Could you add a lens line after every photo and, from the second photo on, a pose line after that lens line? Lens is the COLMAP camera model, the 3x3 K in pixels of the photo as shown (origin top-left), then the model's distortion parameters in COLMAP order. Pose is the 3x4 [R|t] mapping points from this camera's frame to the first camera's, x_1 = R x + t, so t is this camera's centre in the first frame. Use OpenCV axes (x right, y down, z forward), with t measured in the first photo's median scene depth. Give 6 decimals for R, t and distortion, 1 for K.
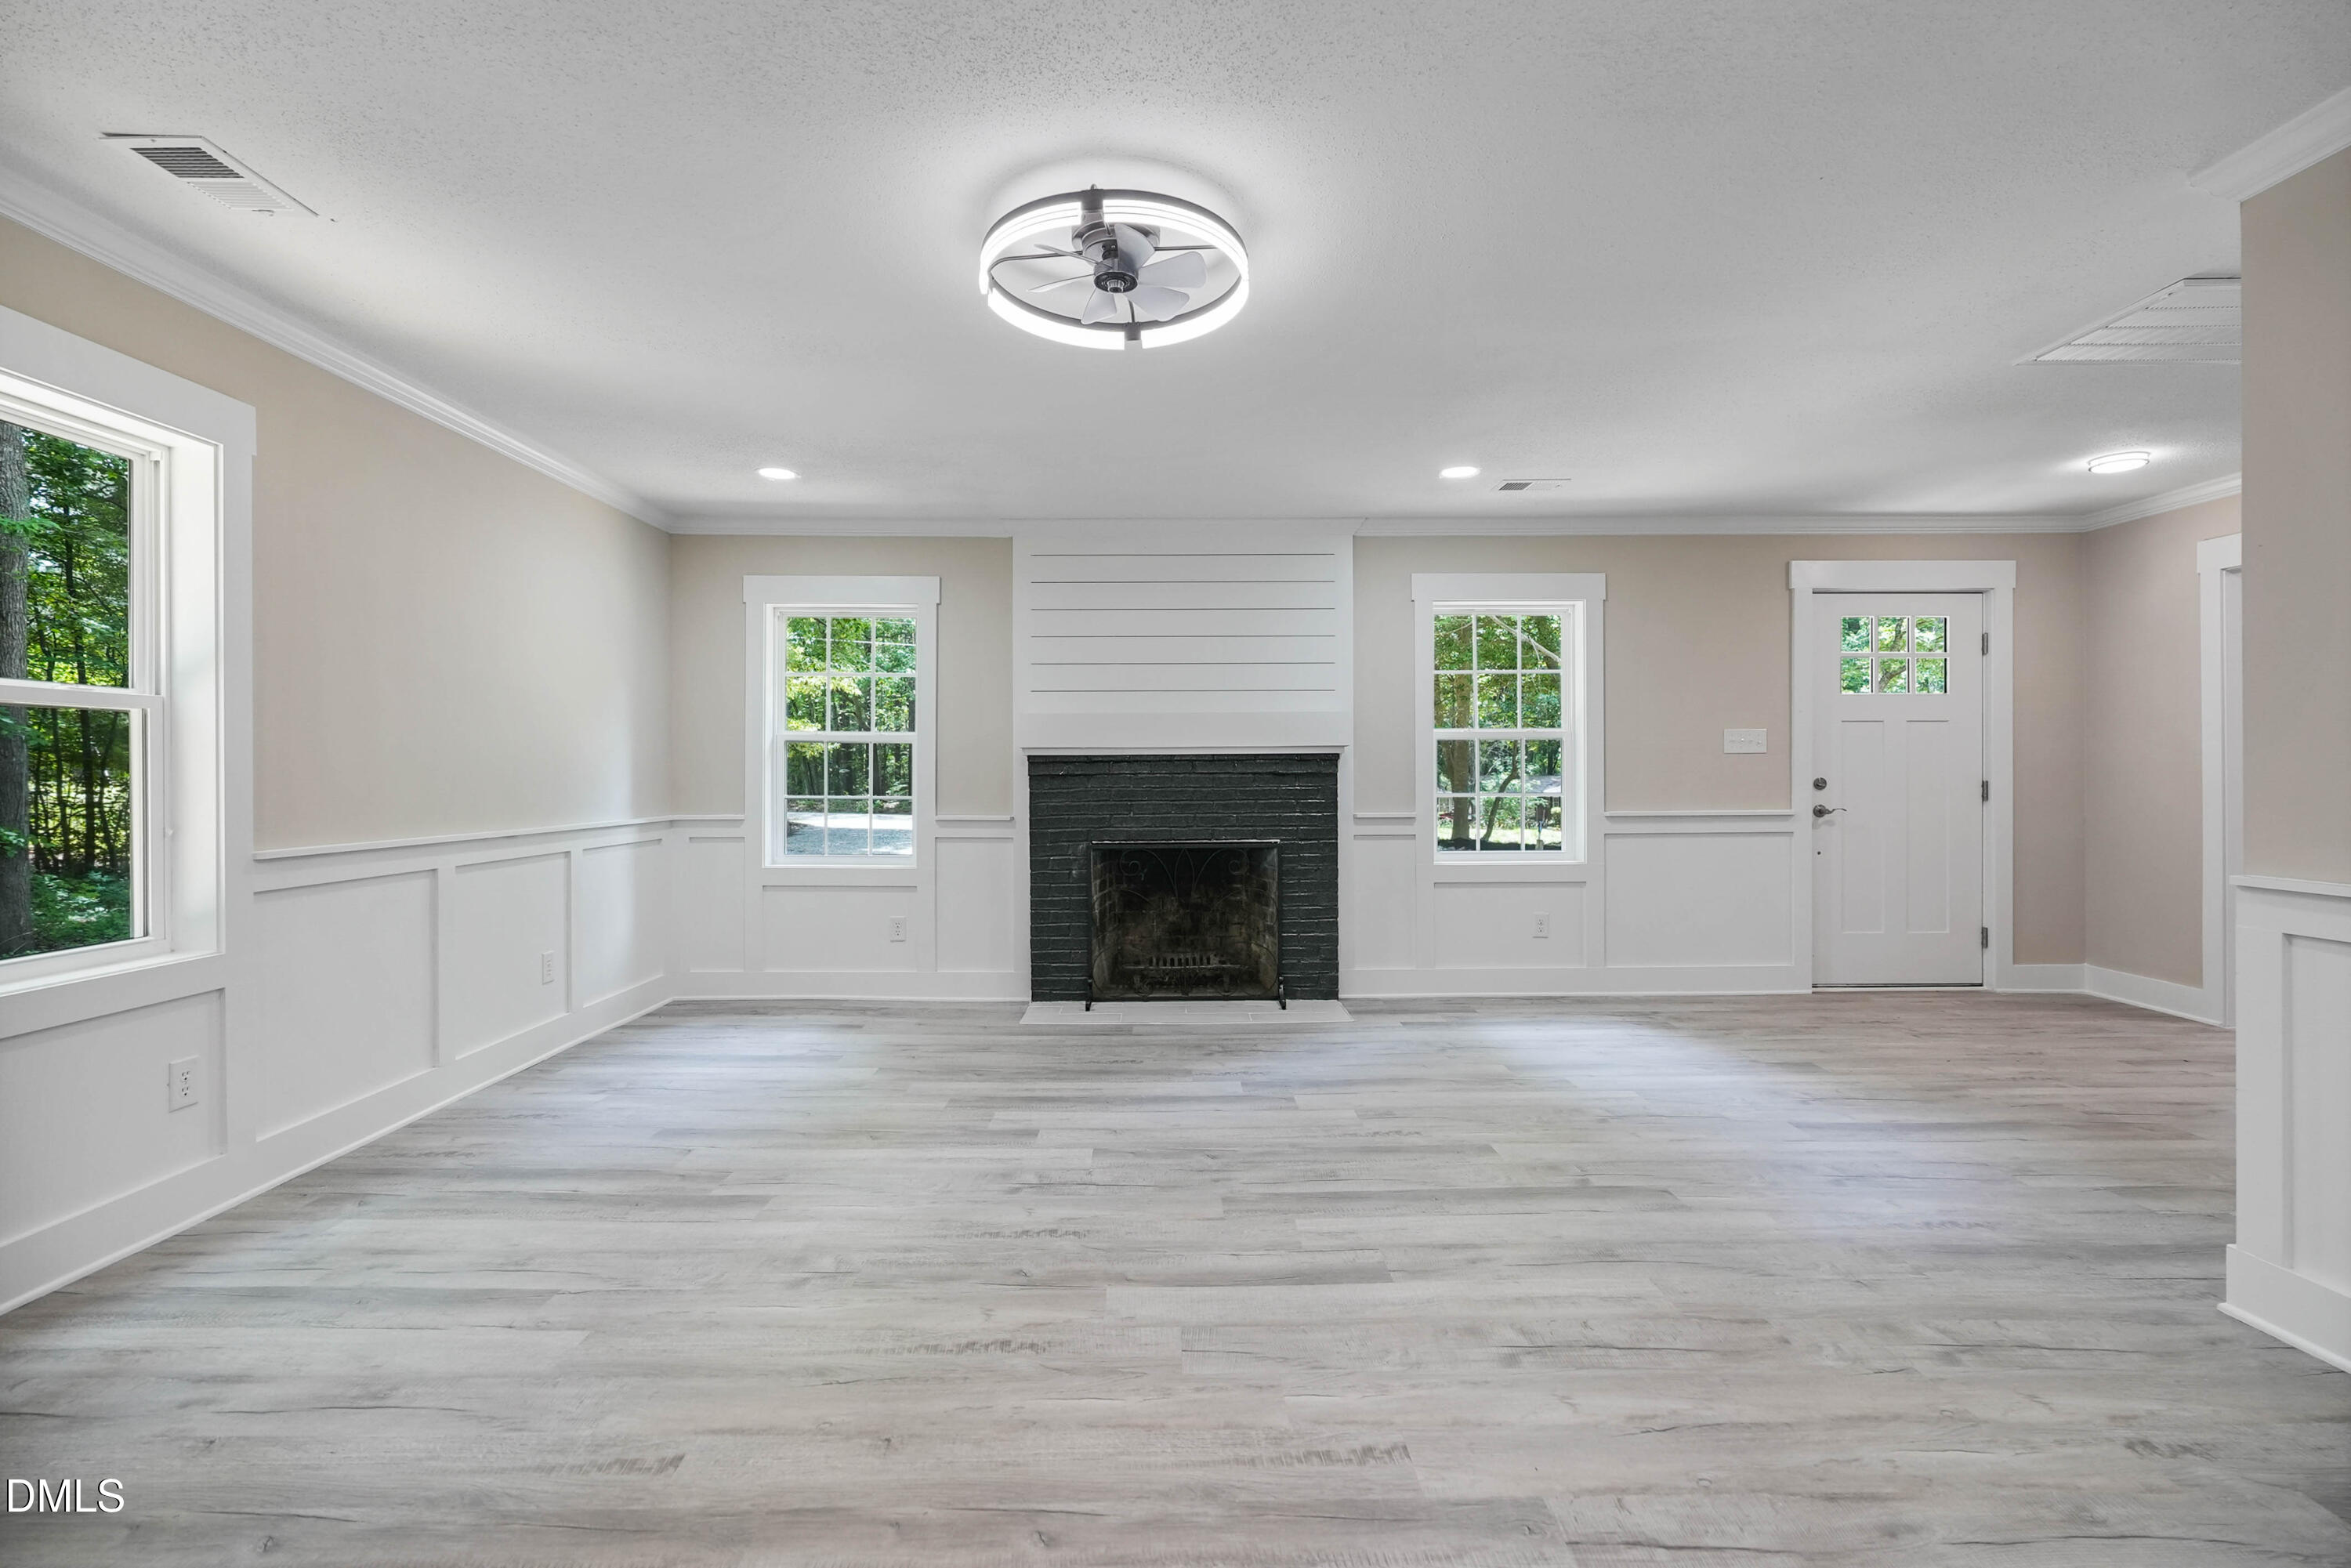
lens RADIAL K [[1072.6, 0, 1163.1], [0, 1072.6, 768.1], [0, 0, 1]] dist [-0.010590, 0.005173]
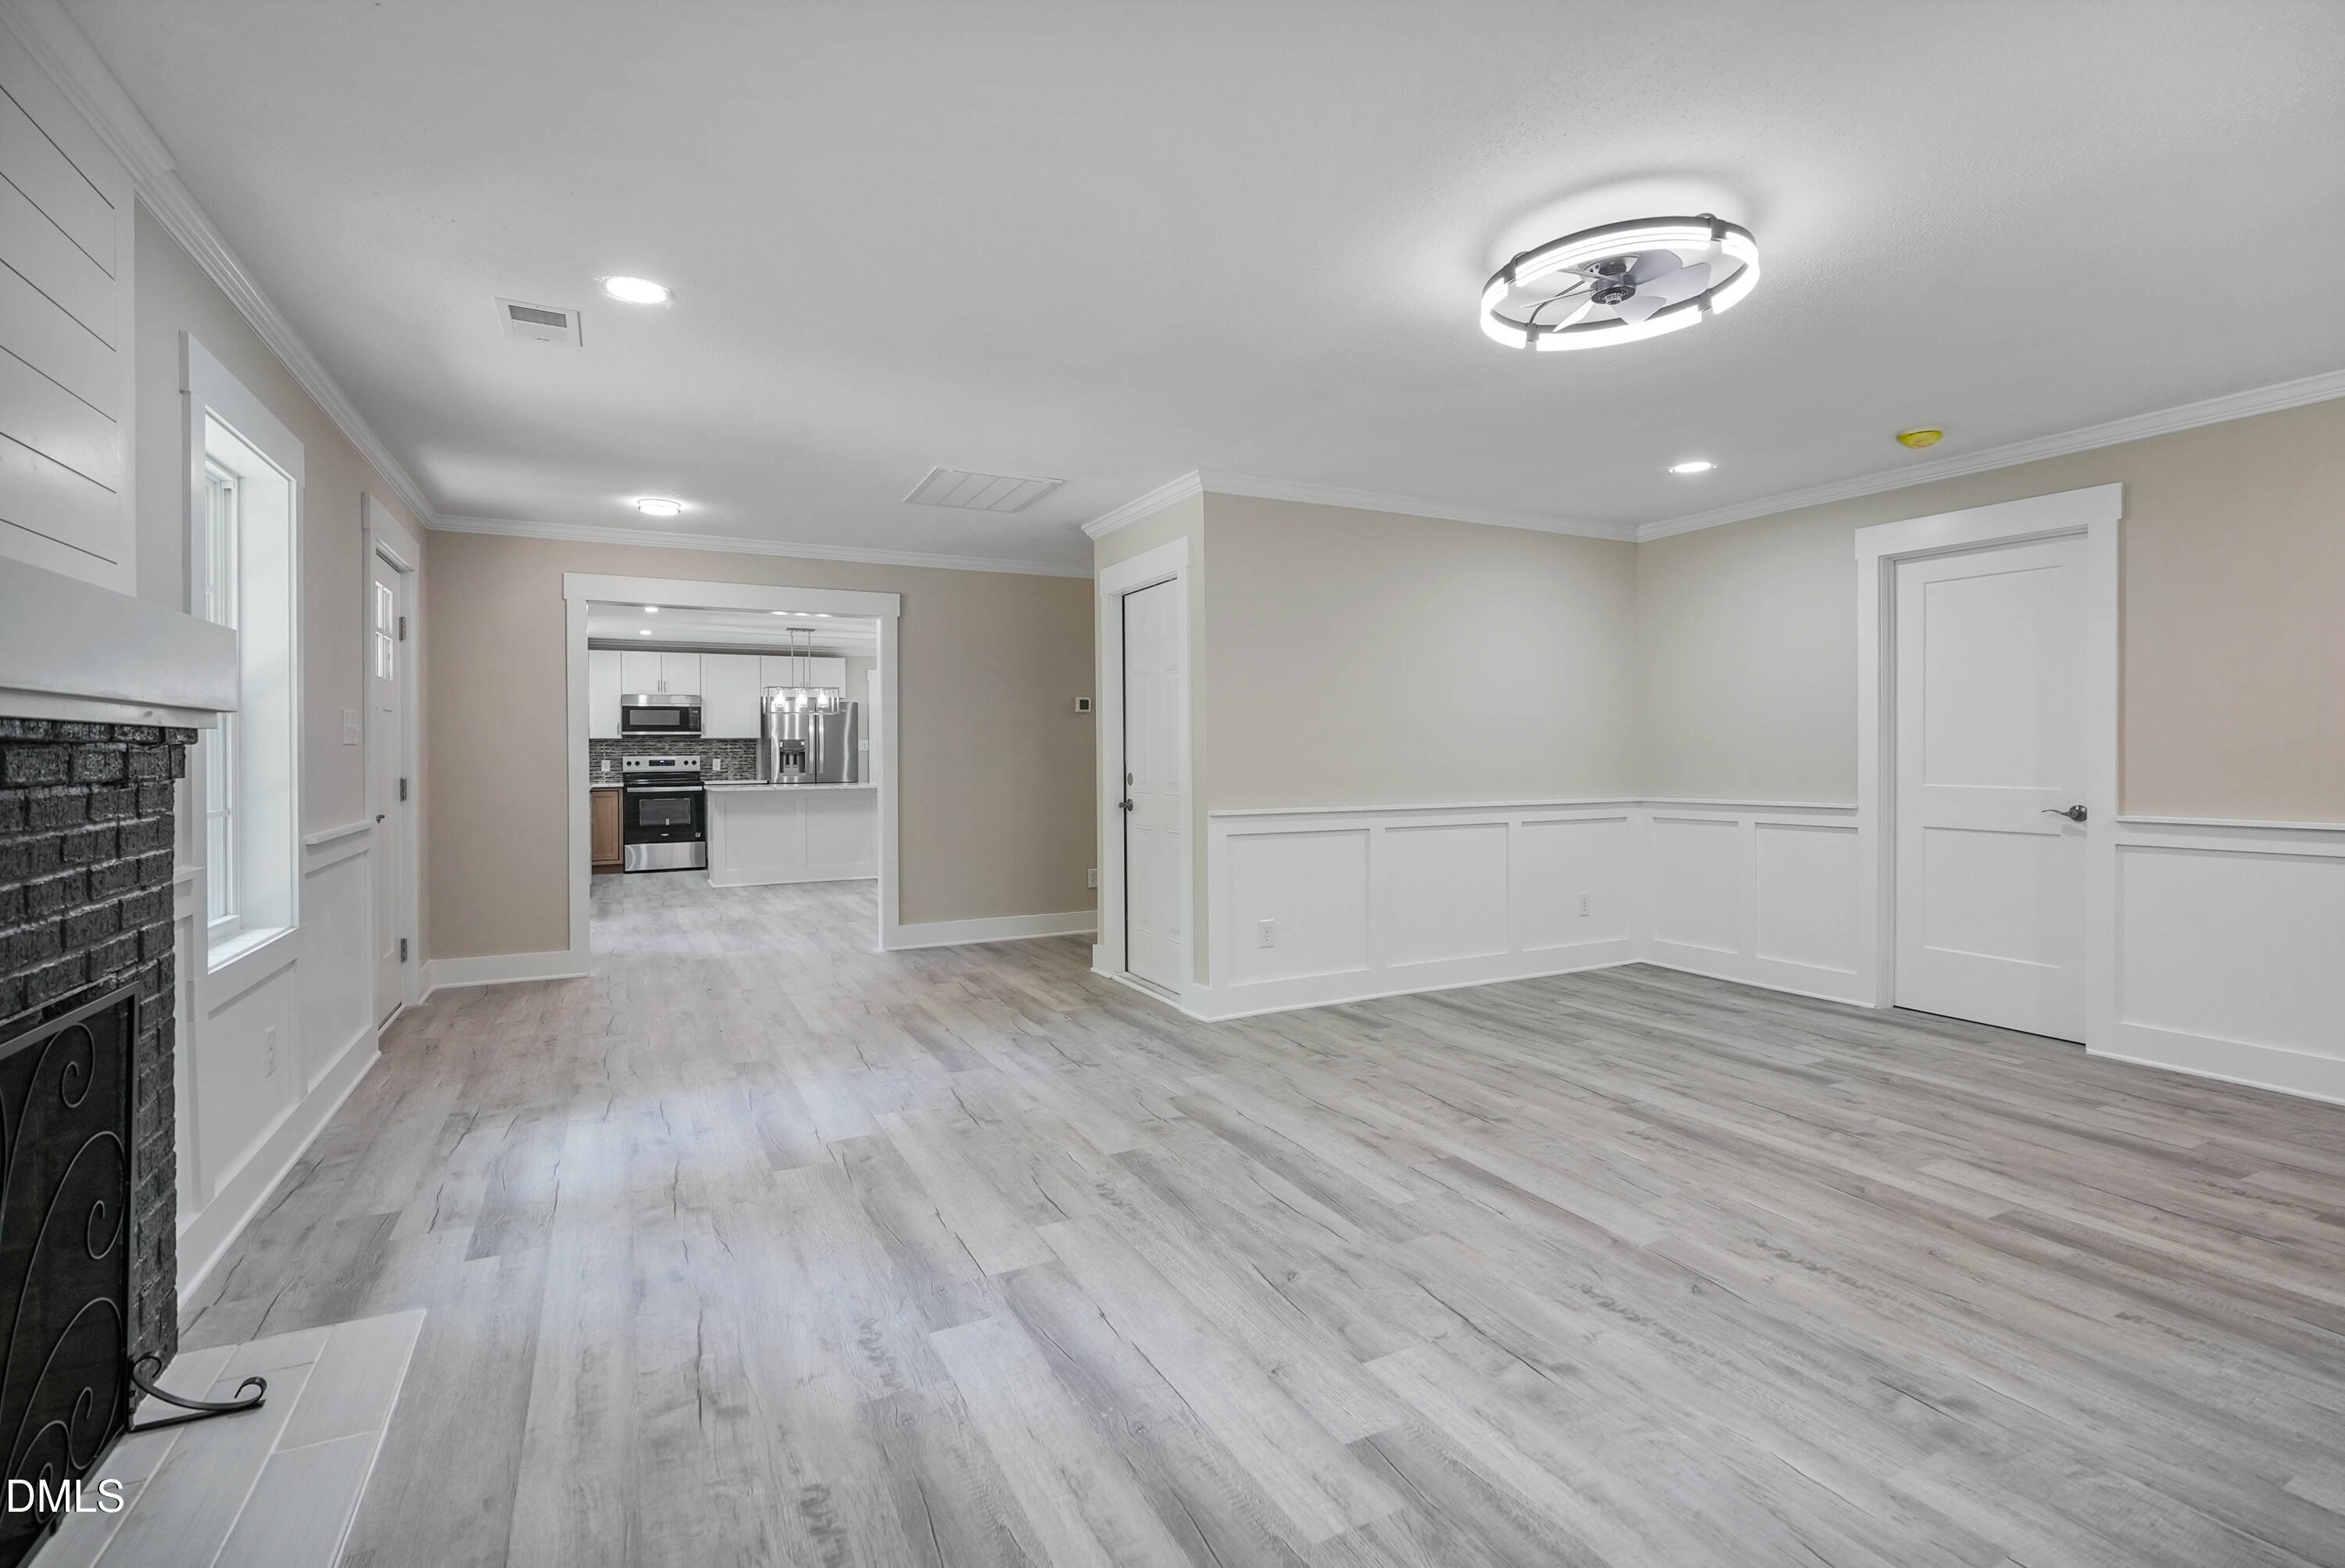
lens RADIAL K [[1069.9, 0, 1168.0], [0, 1069.9, 754.7], [0, 0, 1]] dist [-0.010590, 0.005173]
pose [[-0.449652, 0.007036, 0.893176, -0.576236], [0.003278, 0.999975, -0.006227, -0.001094], [-0.893198, 0.000128, -0.449664, 1.377803]]
